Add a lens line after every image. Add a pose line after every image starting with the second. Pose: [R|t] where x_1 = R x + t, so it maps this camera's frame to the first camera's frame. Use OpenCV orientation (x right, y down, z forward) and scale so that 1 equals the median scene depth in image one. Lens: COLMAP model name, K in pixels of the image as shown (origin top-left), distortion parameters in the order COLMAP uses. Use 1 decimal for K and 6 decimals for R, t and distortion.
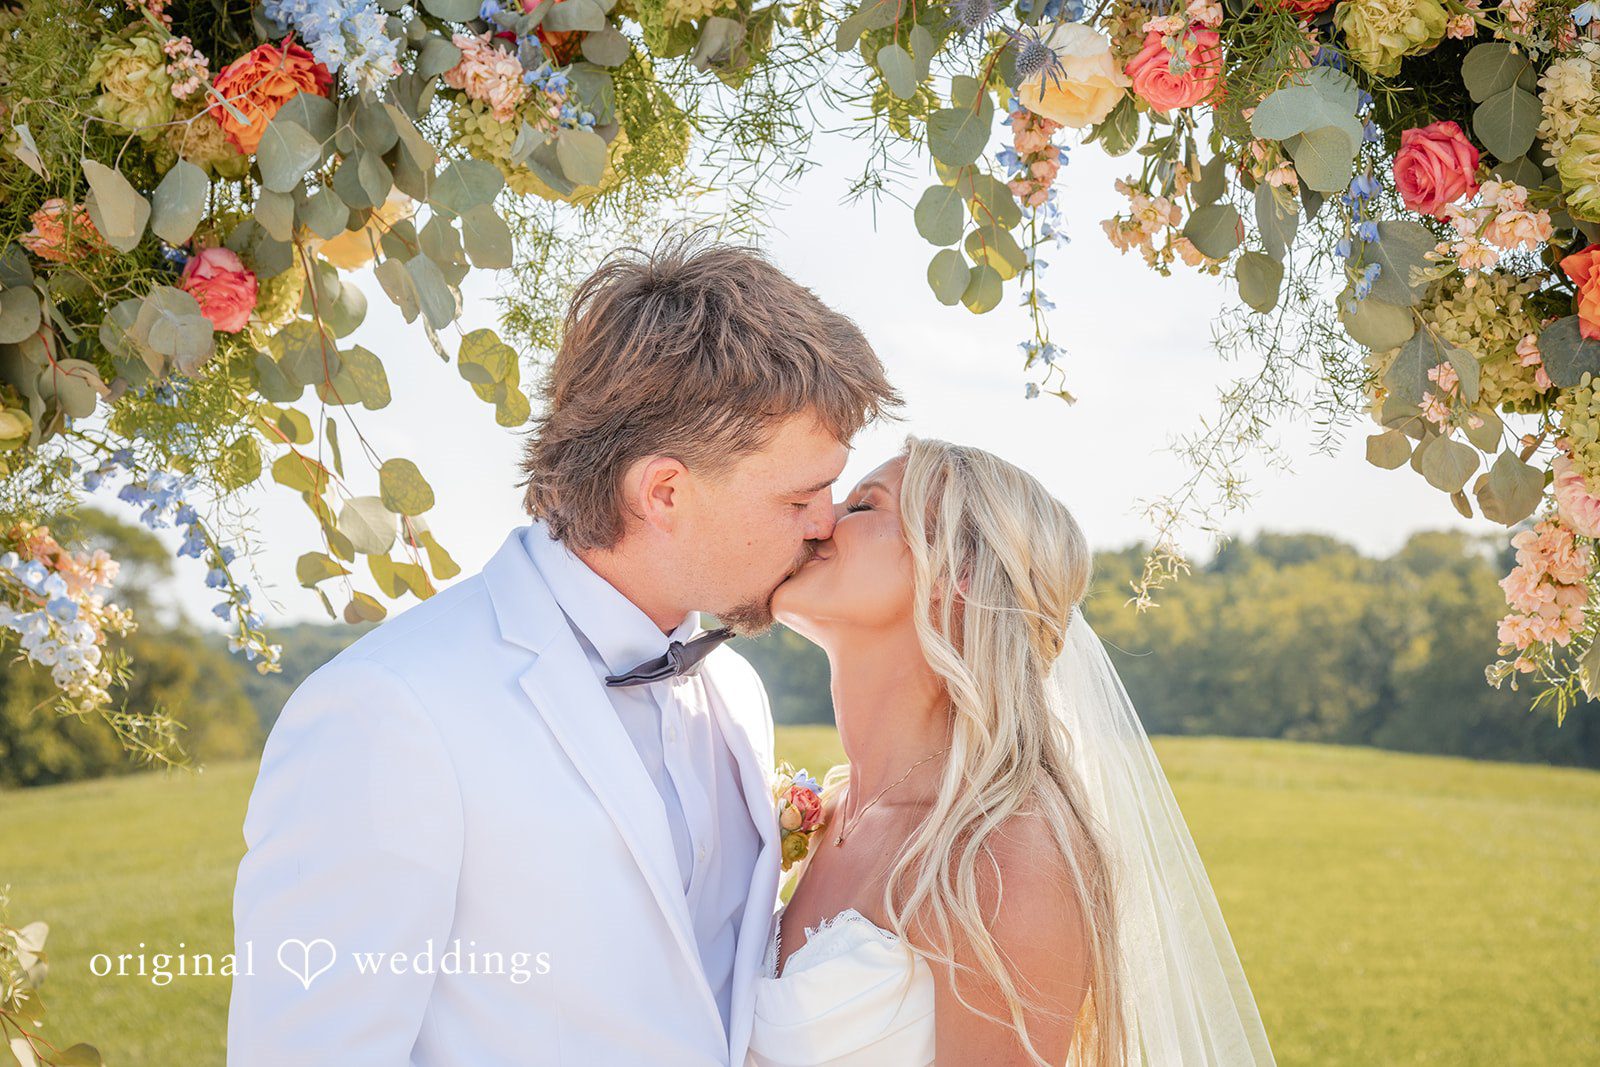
lens RADIAL K [[2901.3, 0, 800.0], [0, 2901.3, 533.5], [0, 0, 1]] dist [0.000596, -0.089520]
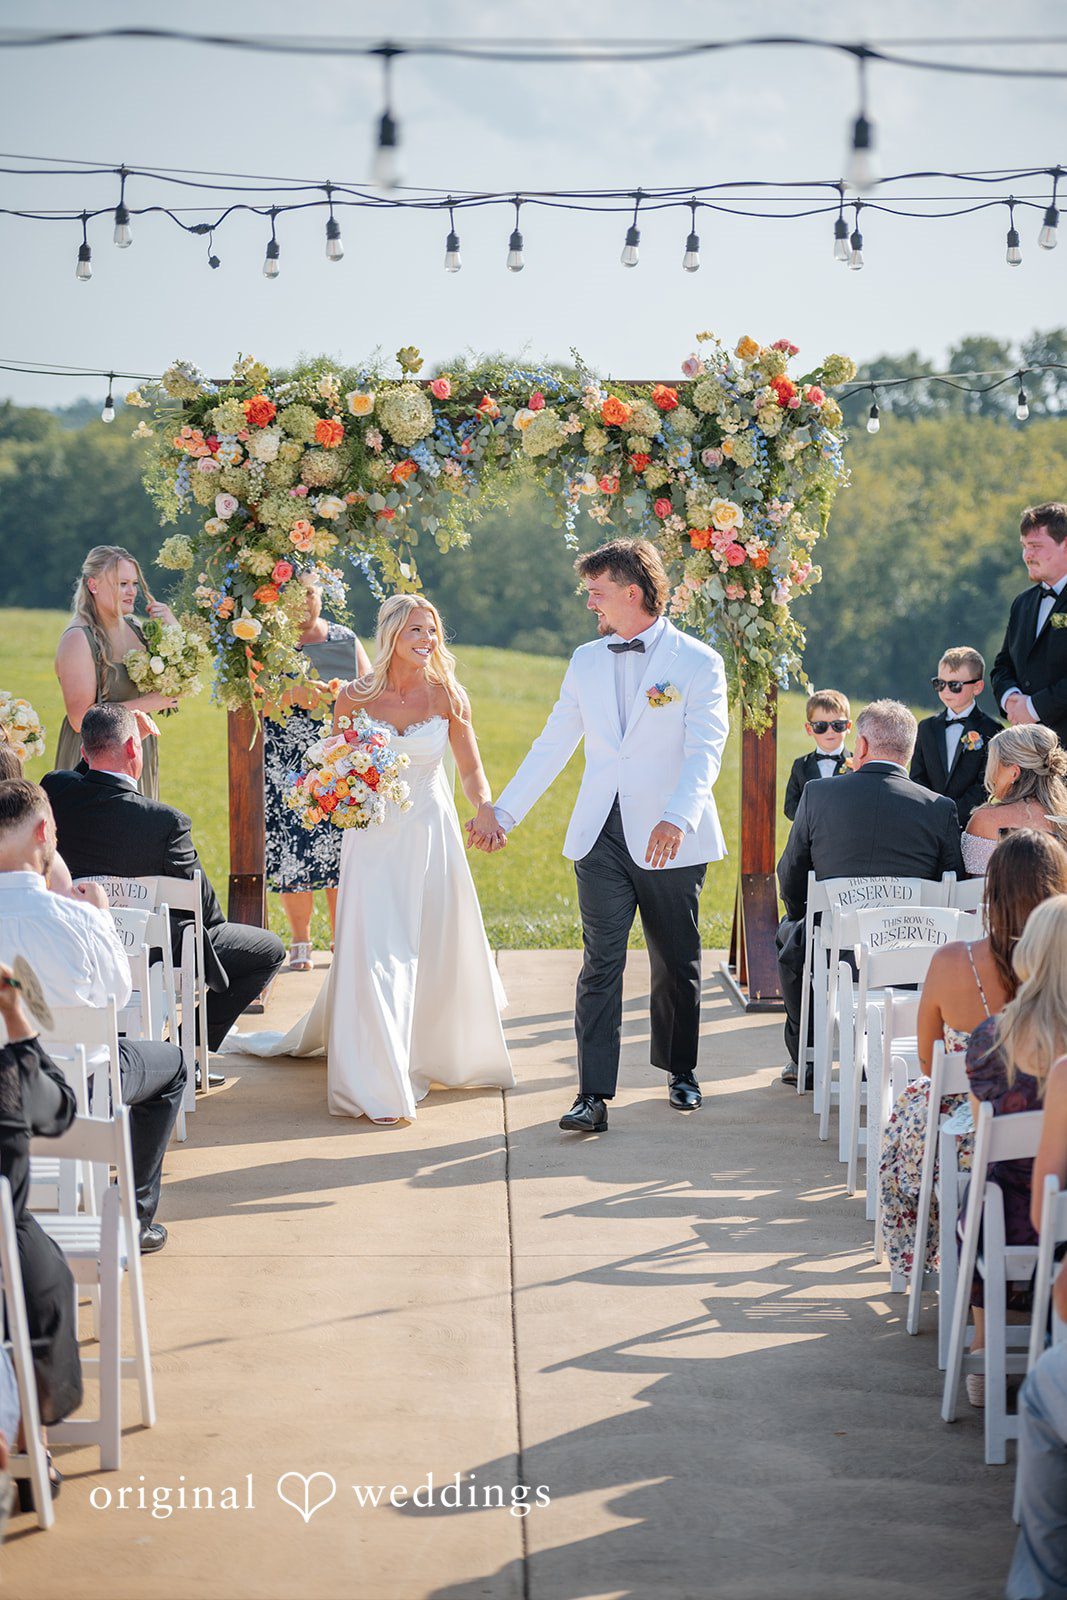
lens RADIAL K [[3981.2, 0, 533.5], [0, 3981.2, 800.0], [0, 0, 1]] dist [-0.102568, -0.258733]
pose [[0.983776, 0.045161, 0.173626, -1.024153], [-0.064472, 0.992140, 0.107242, -0.319743], [-0.167419, -0.116696, 0.978955, -5.034571]]
